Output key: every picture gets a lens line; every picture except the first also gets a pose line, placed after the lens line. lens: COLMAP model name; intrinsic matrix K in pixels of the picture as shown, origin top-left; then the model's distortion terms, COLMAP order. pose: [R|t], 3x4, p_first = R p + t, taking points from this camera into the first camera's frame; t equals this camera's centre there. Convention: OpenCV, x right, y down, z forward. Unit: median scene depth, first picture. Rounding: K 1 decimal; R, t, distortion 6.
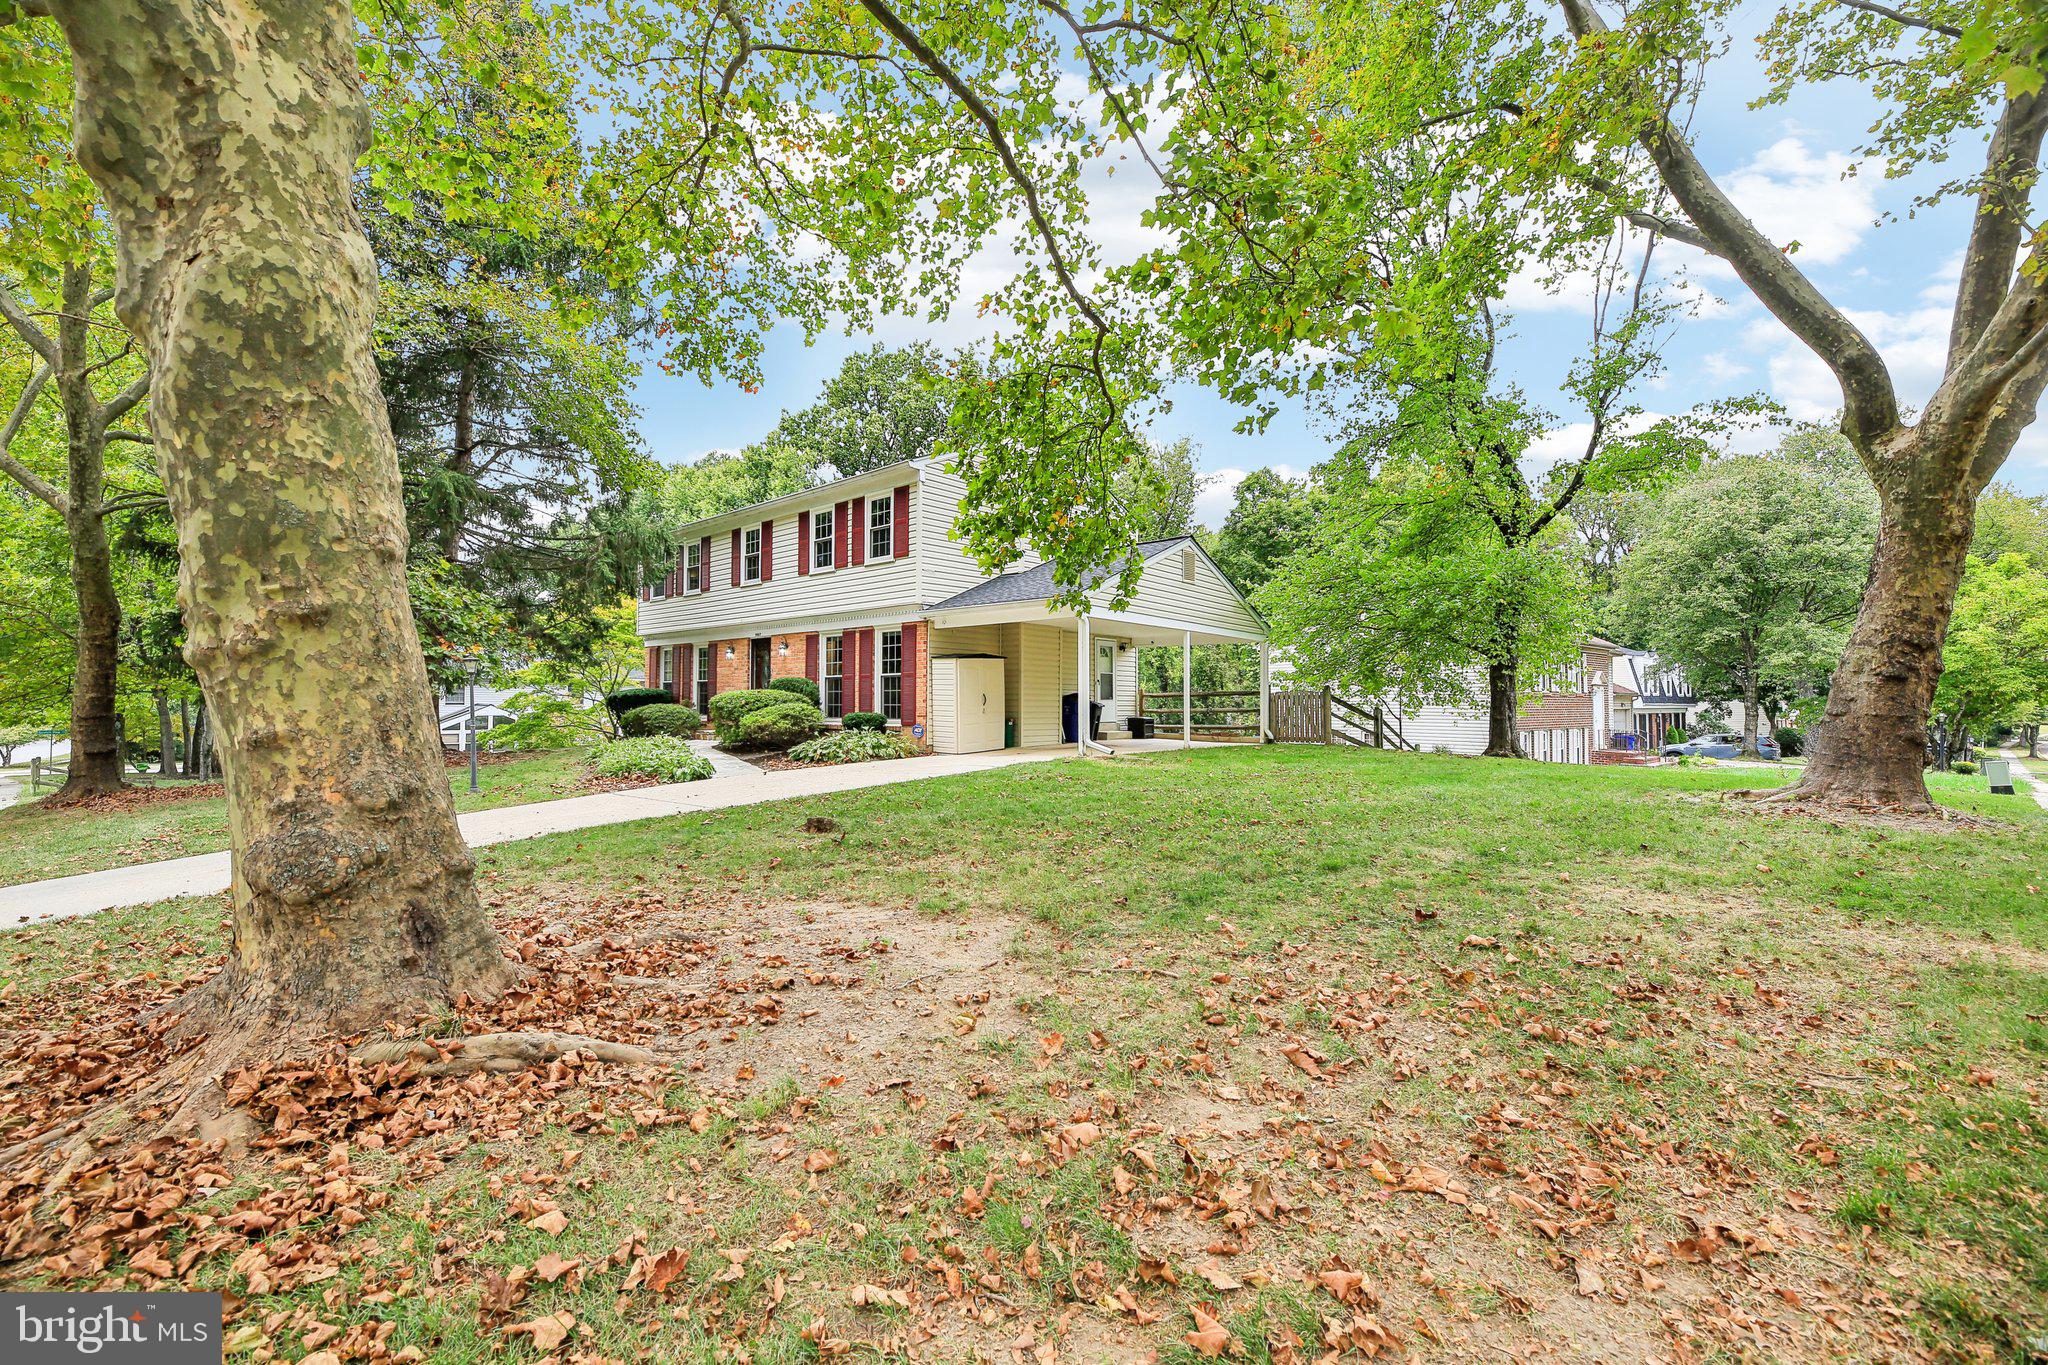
lens RADIAL K [[849.3, 0, 1016.5], [0, 849.3, 693.5], [0, 0, 1]] dist [0.002112, -0.000064]
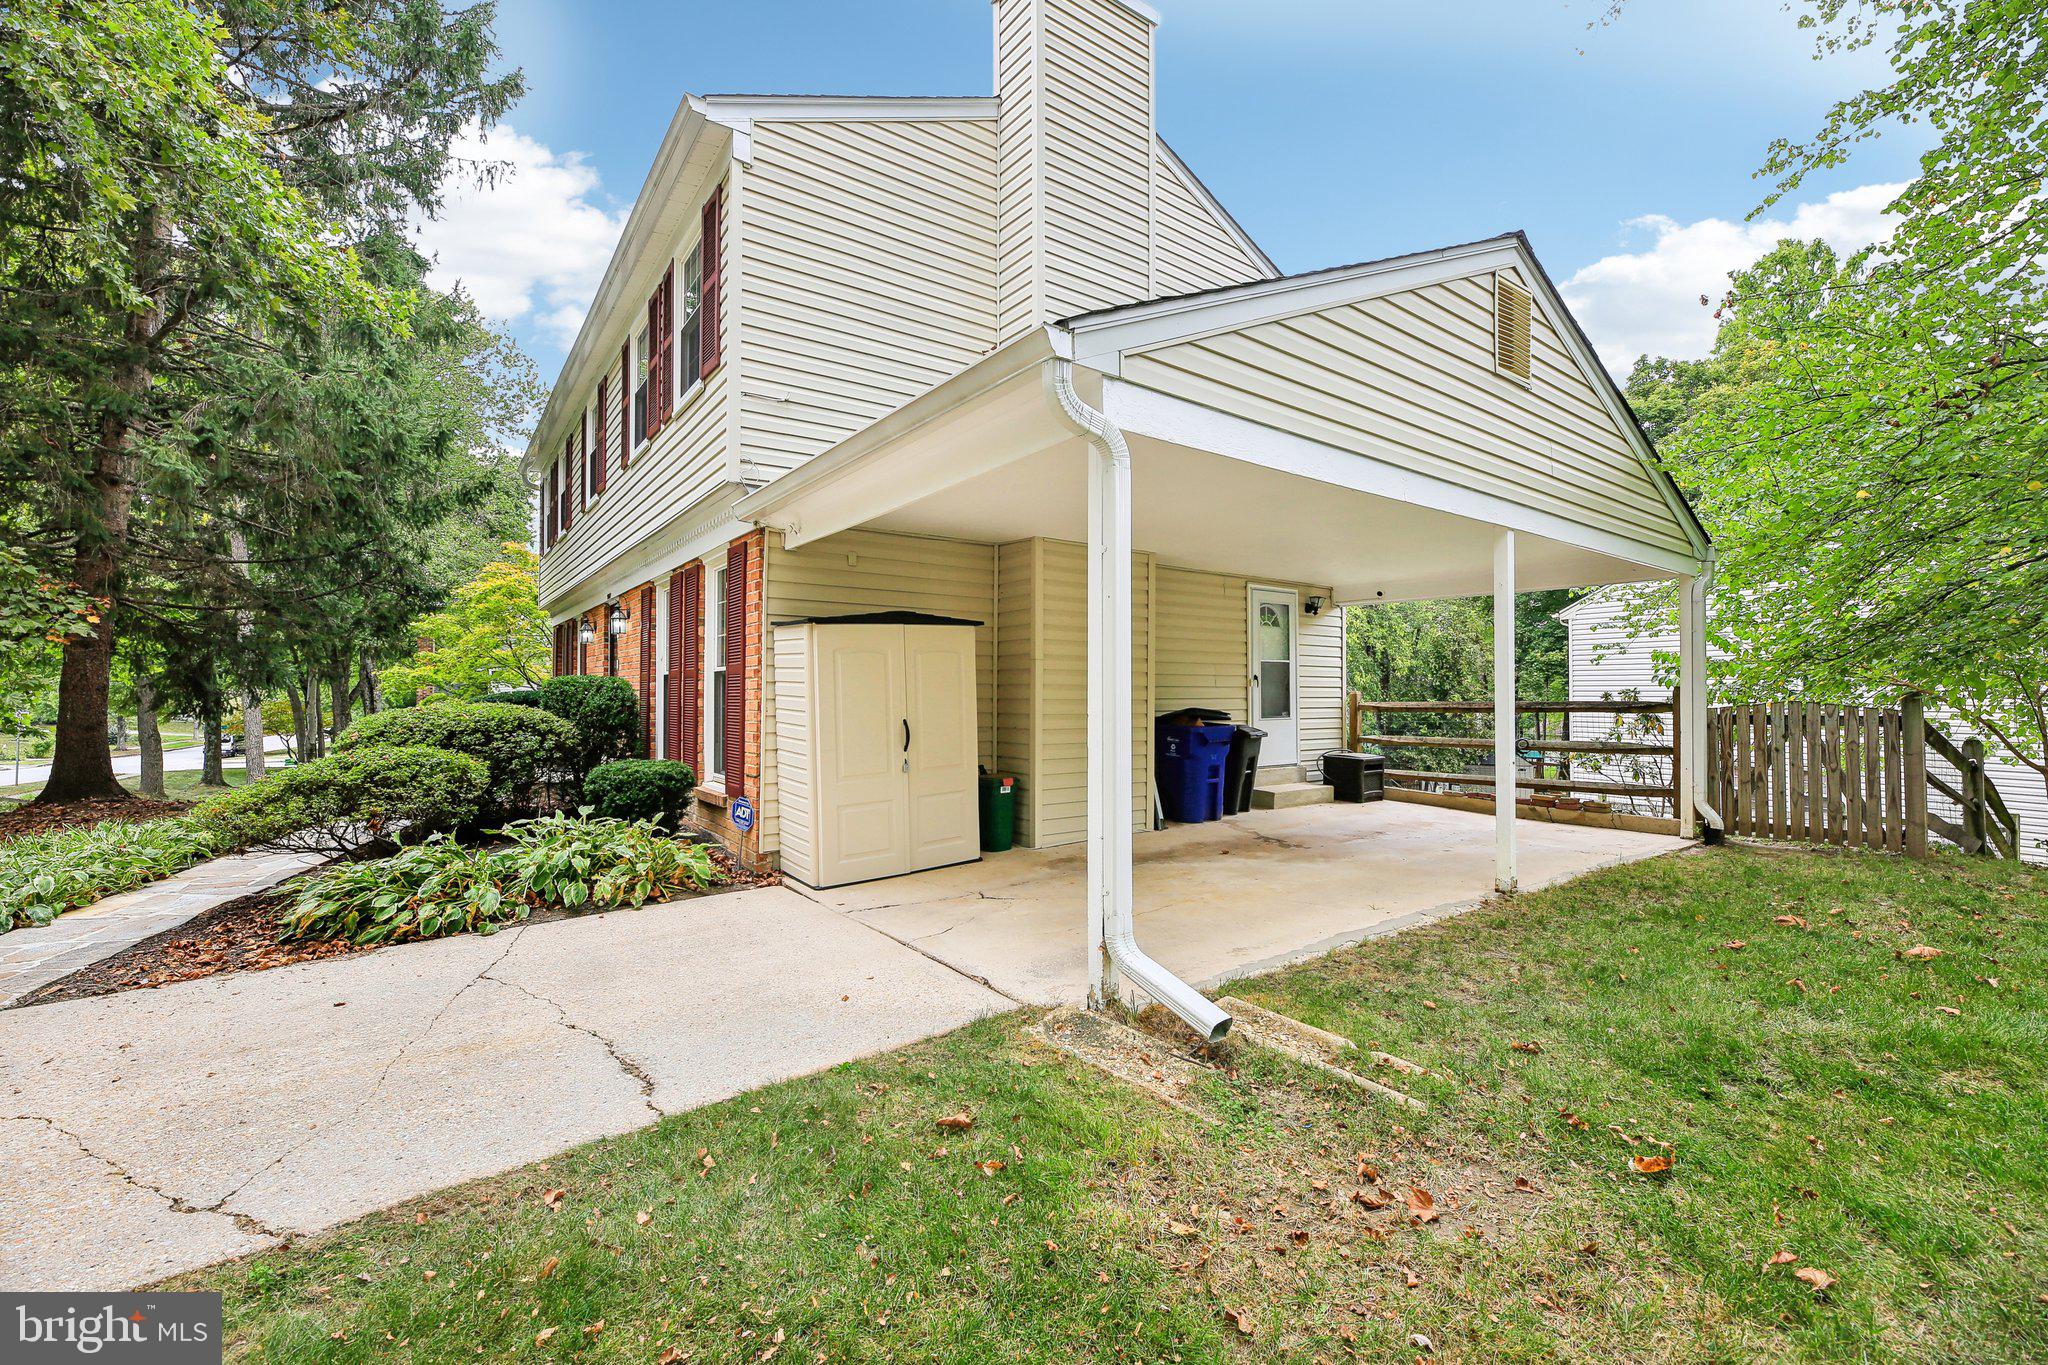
lens RADIAL K [[849.3, 0, 1021.2], [0, 849.3, 681.8], [0, 0, 1]] dist [0.002112, -0.000064]
pose [[0.974480, -0.004612, -0.224425, 0.081930], [0.004214, 0.999989, -0.002253, -0.013046], [0.224433, 0.001250, 0.974489, 0.560677]]
